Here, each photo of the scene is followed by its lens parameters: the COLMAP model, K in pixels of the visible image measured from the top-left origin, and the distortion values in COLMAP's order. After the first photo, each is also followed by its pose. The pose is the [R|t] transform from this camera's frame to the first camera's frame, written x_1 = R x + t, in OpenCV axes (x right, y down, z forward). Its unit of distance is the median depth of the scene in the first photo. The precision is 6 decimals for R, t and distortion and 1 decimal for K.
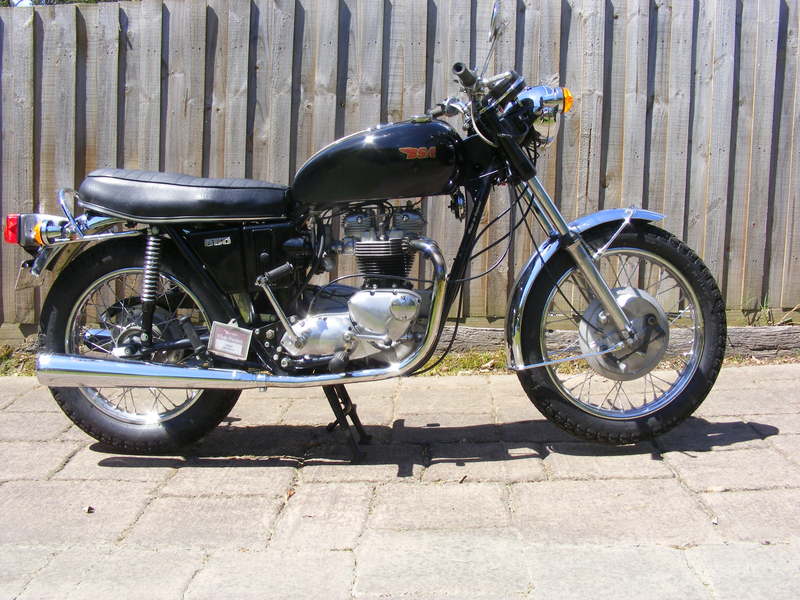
lens RADIAL K [[960.6, 0, 400.0], [0, 960.6, 300.0], [0, 0, 1]] dist [-0.218906, 0.087020]
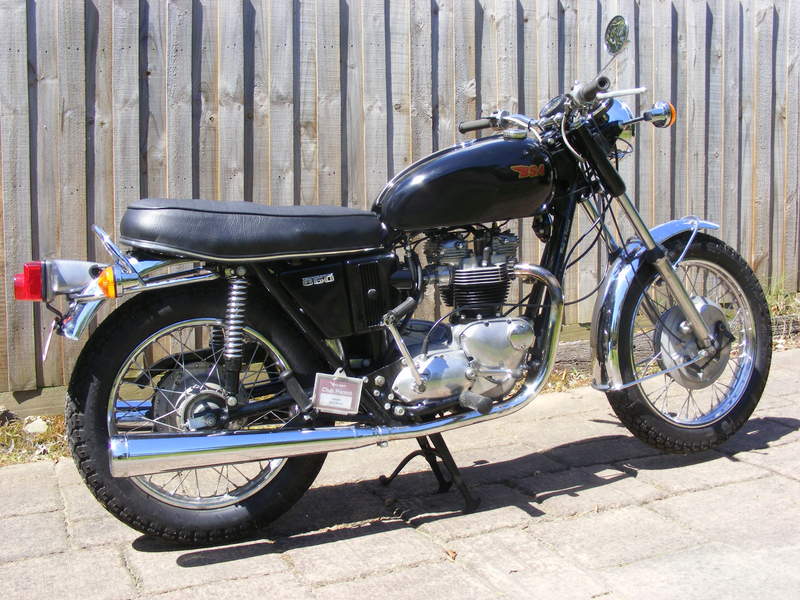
lens RADIAL K [[1082.9, 0, 400.0], [0, 1082.9, 300.0], [0, 0, 1]] dist [-0.183845, 0.123166]
pose [[0.913150, -0.077234, 0.400240, -0.487424], [0.086683, 0.996221, -0.005530, -0.029709], [-0.398300, 0.039743, 0.916394, 0.075682]]
